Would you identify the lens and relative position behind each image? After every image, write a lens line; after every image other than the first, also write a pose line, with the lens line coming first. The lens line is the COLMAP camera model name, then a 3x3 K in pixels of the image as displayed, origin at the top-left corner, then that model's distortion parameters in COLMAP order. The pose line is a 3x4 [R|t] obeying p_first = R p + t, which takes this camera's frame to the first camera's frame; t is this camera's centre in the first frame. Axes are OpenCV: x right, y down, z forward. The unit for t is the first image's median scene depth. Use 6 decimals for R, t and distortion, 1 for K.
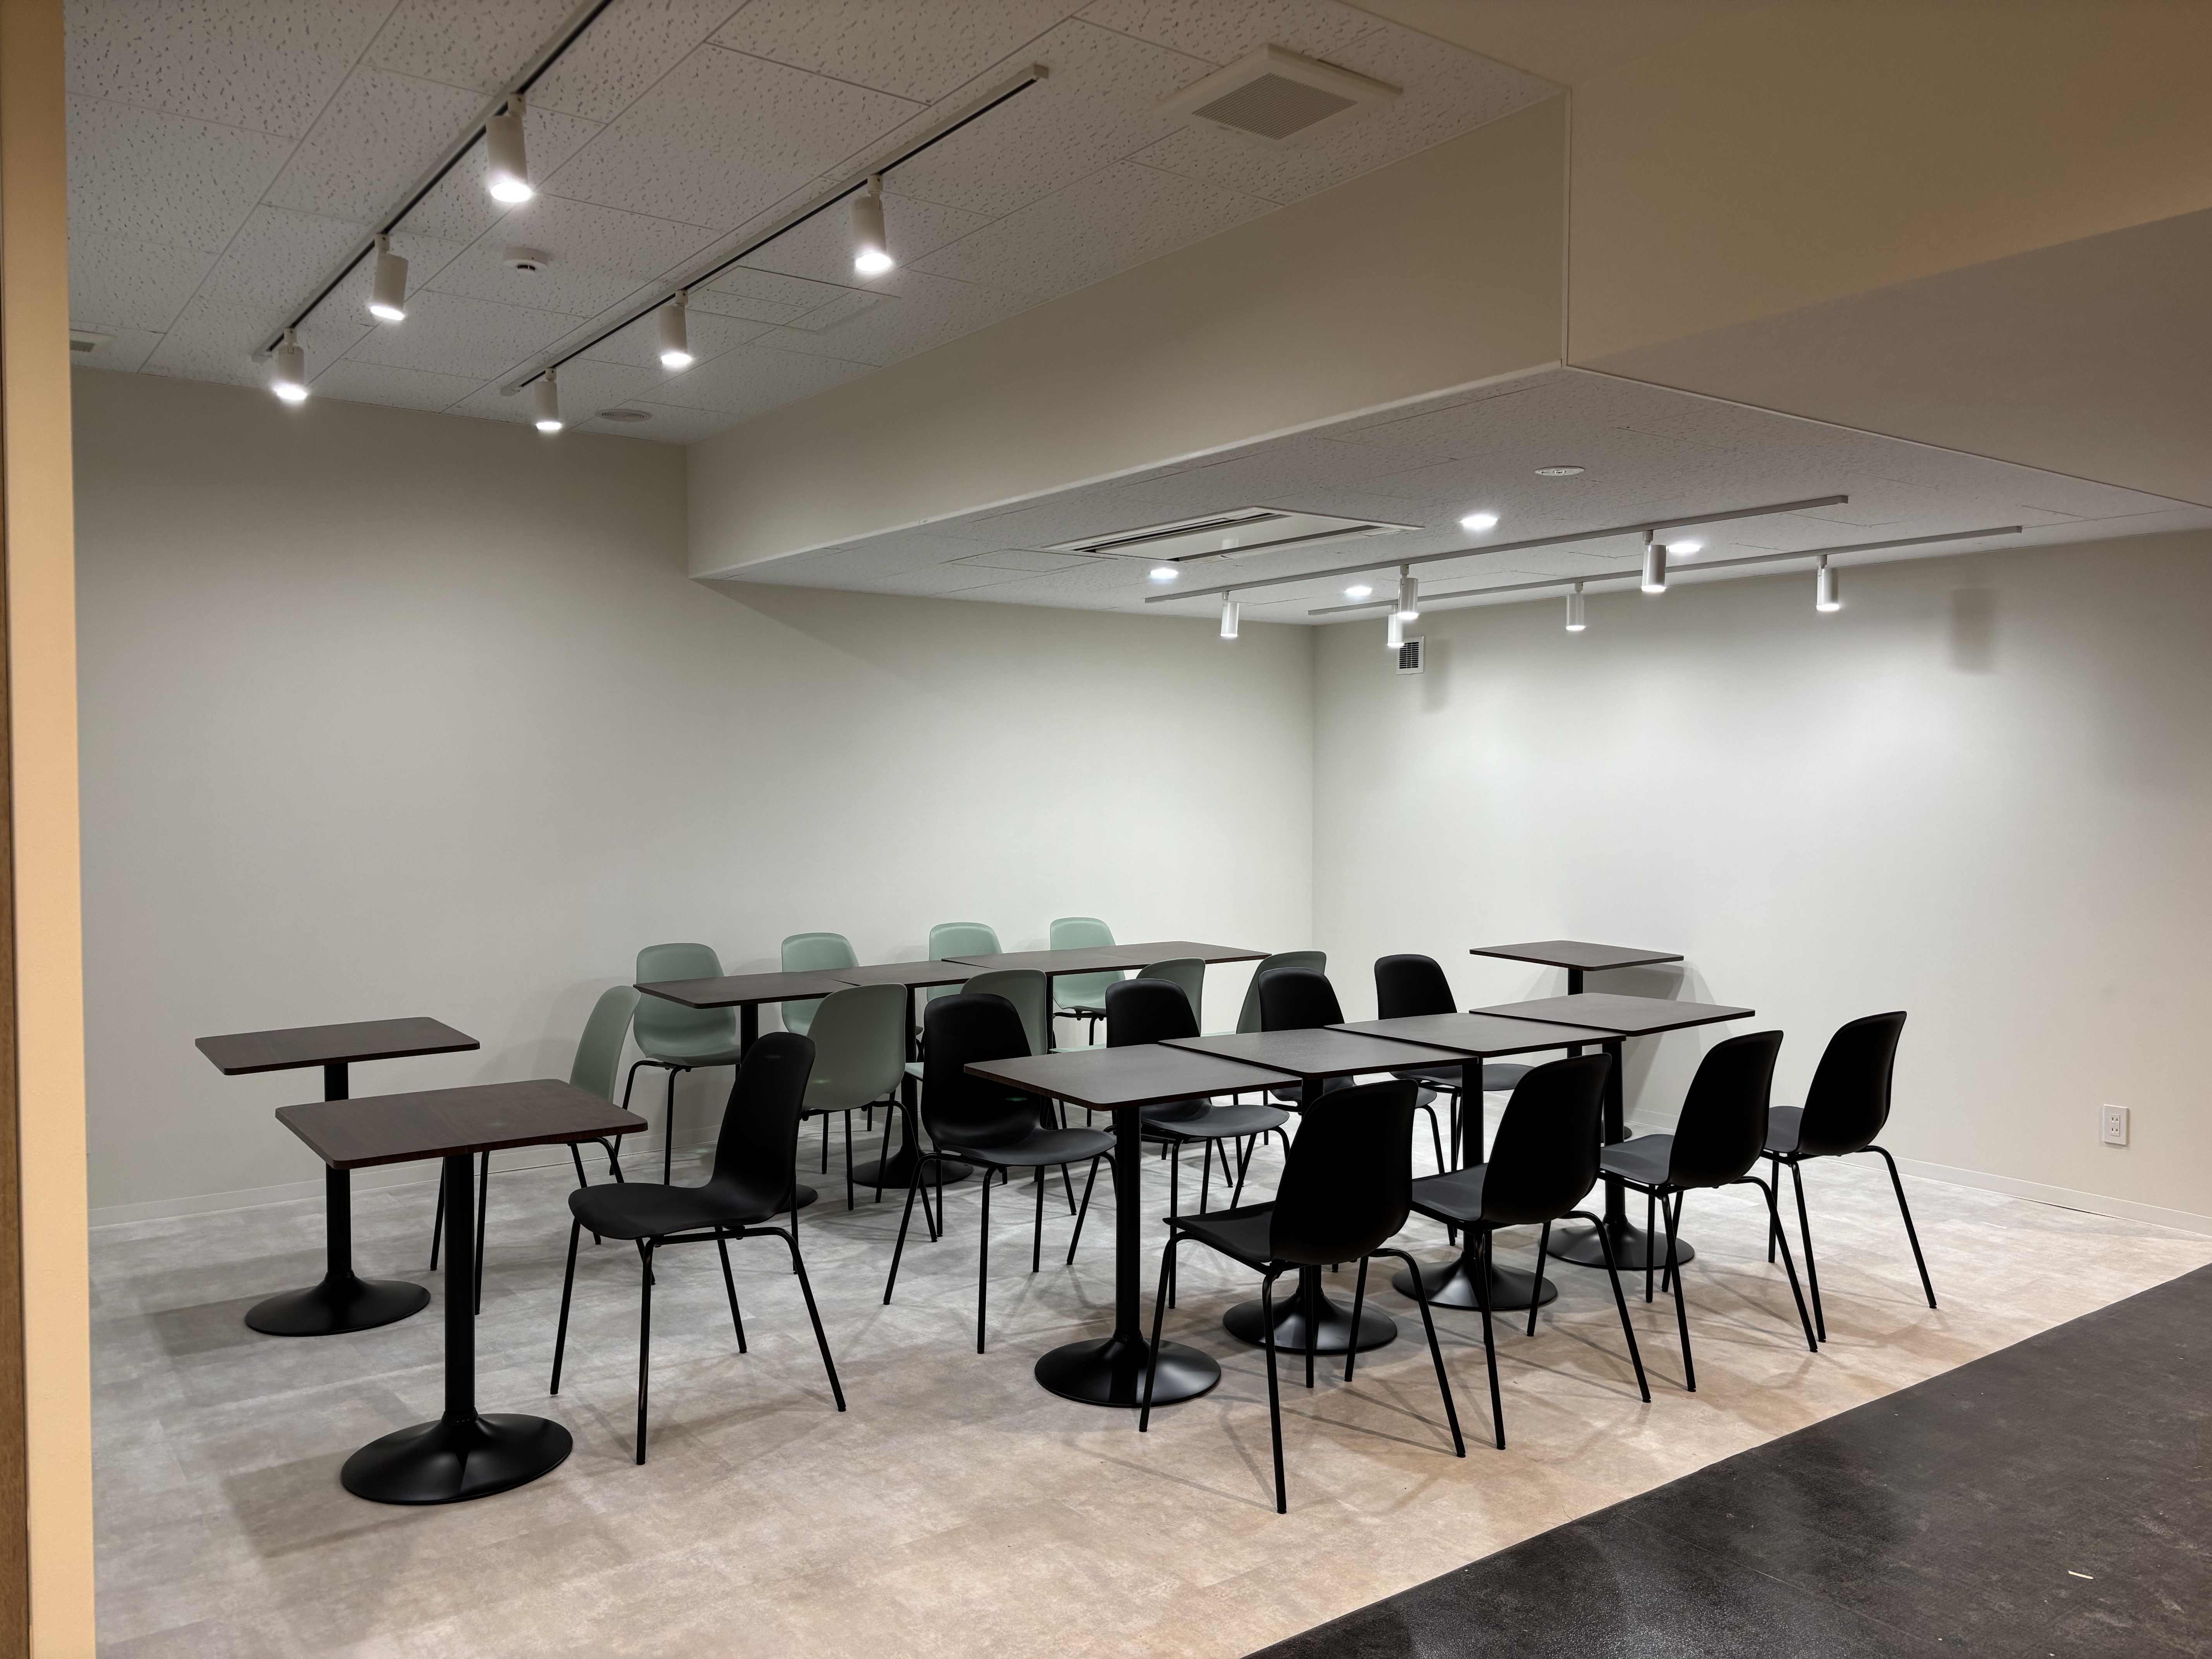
lens RADIAL K [[1658.6, 0, 1090.4], [0, 1658.6, 825.7], [0, 0, 1]] dist [0.061350, -0.060491]
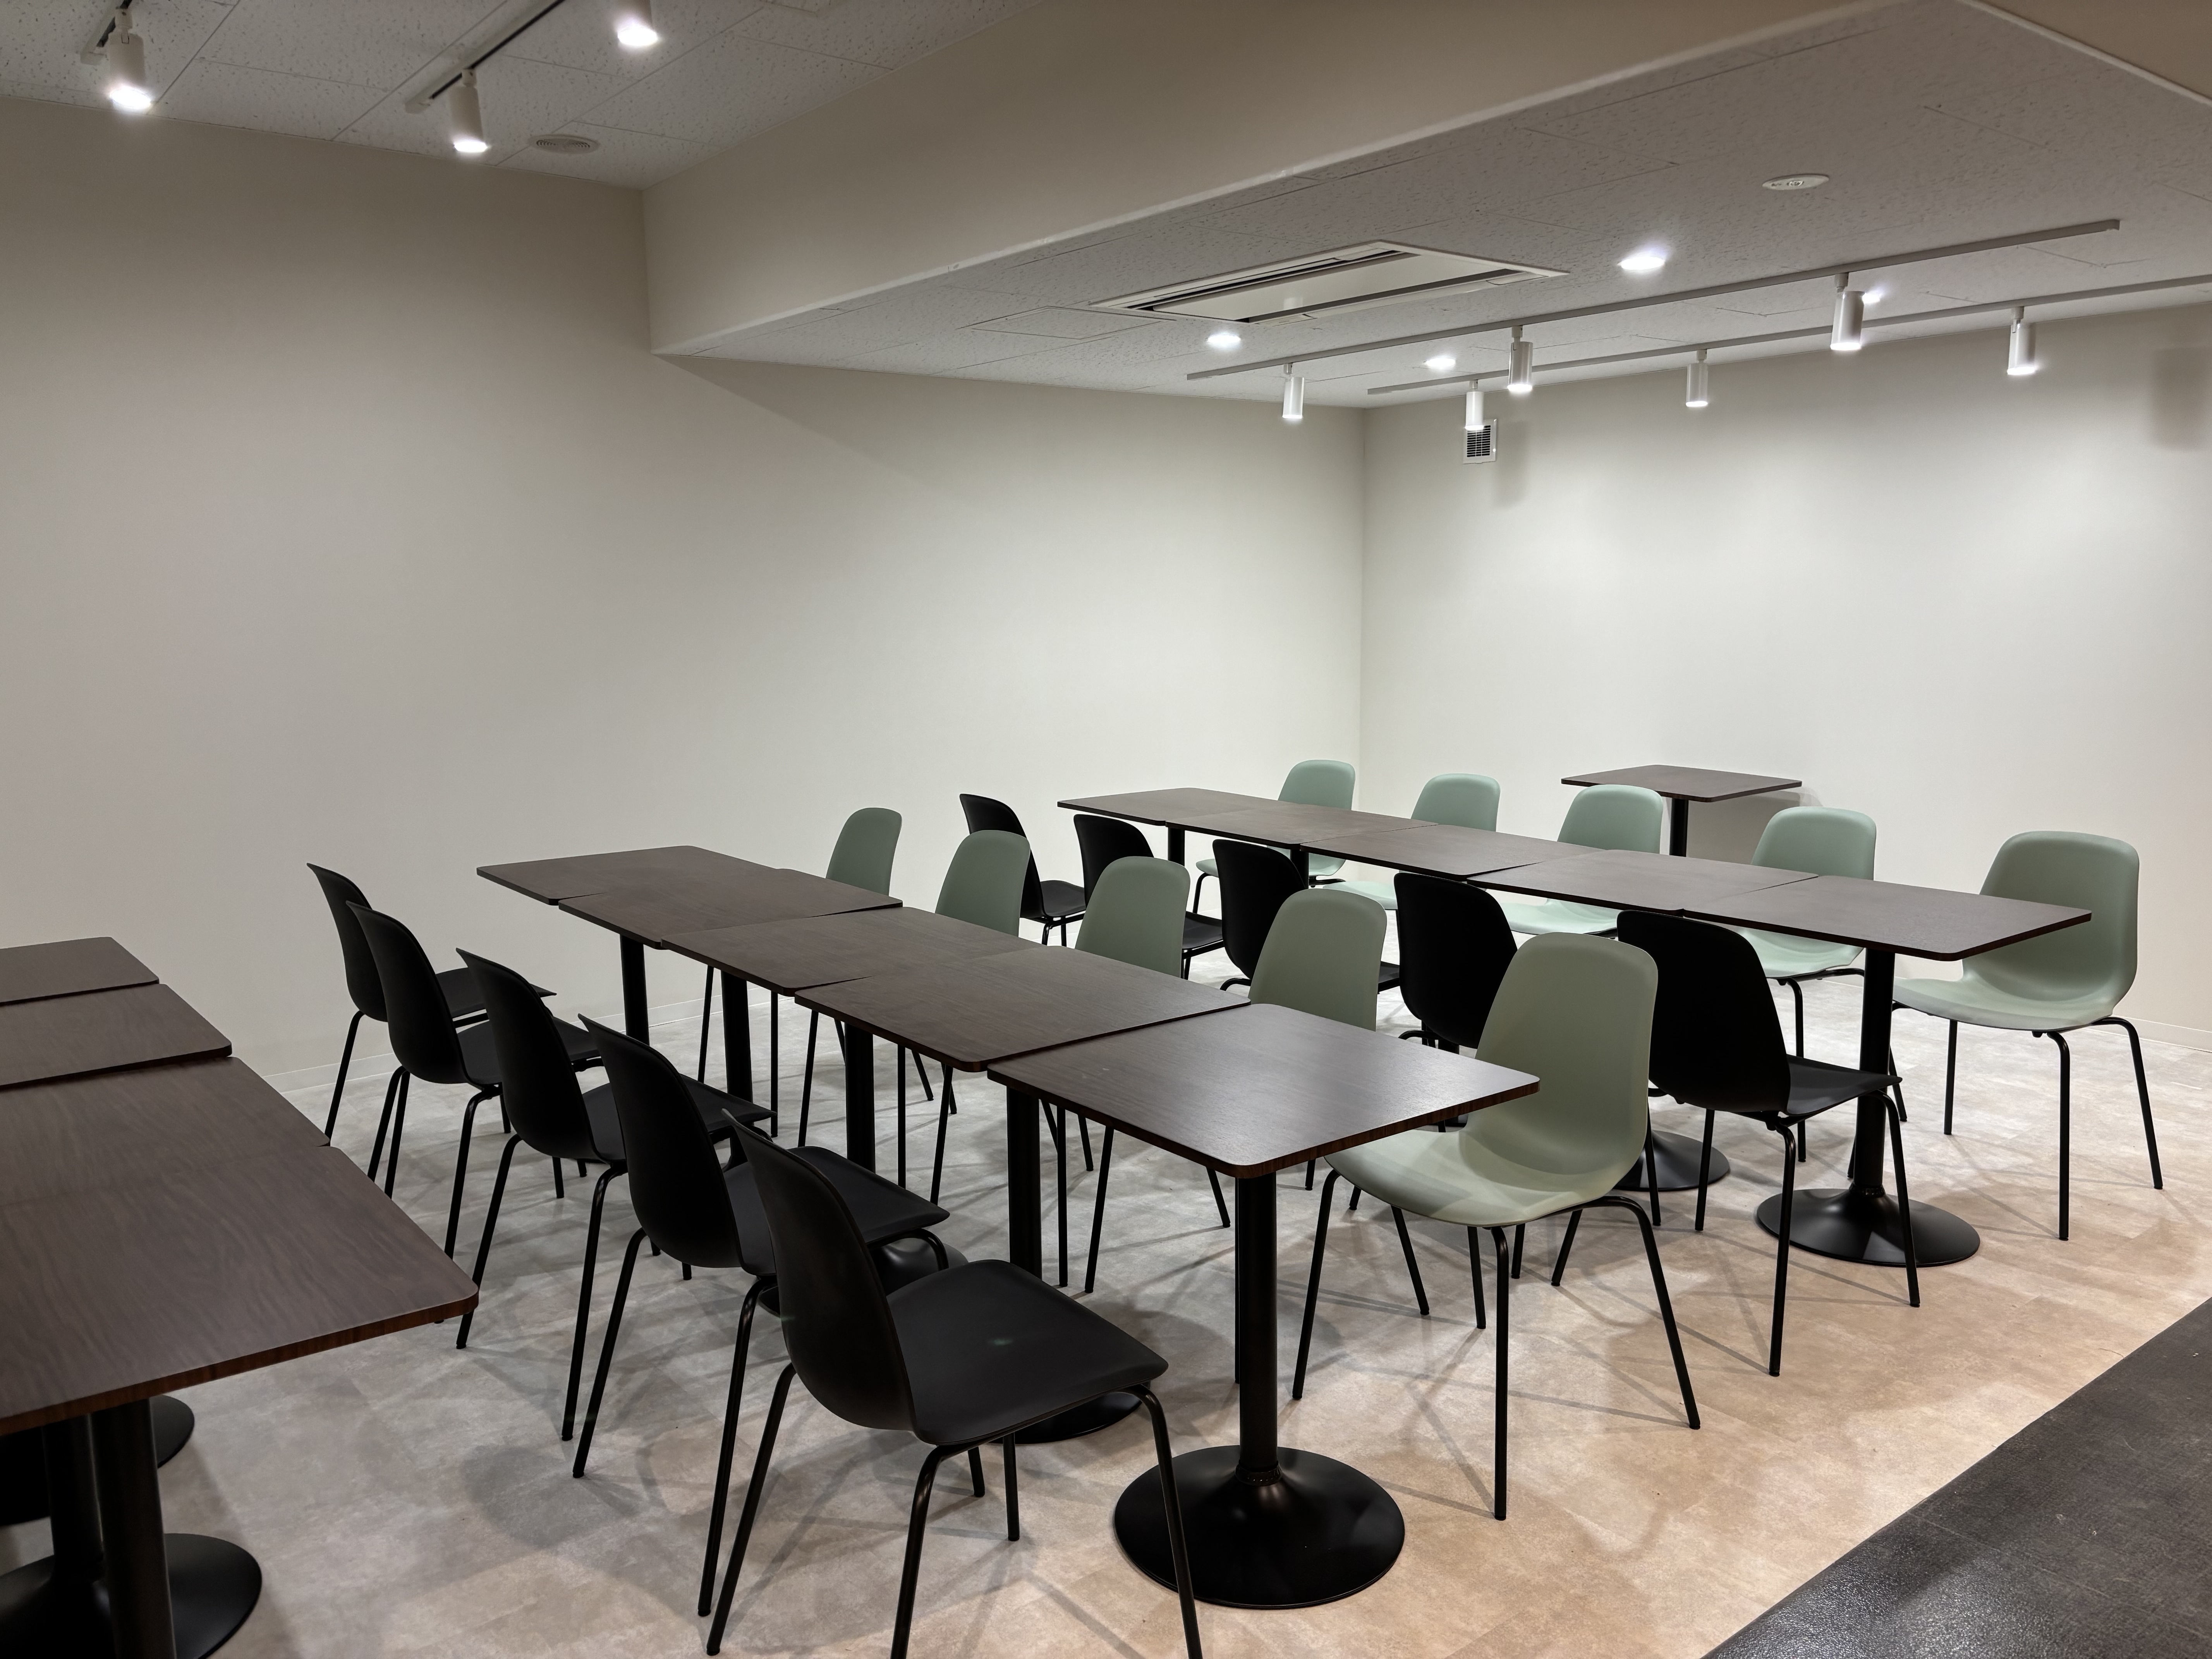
lens RADIAL K [[1662.8, 0, 1113.0], [0, 1662.8, 834.2], [0, 0, 1]] dist [0.048721, -0.041693]
pose [[0.999146, -0.019516, 0.036425, -0.060698], [0.015028, 0.992701, 0.119663, -0.008576], [-0.038495, -0.119014, 0.992146, 0.176492]]
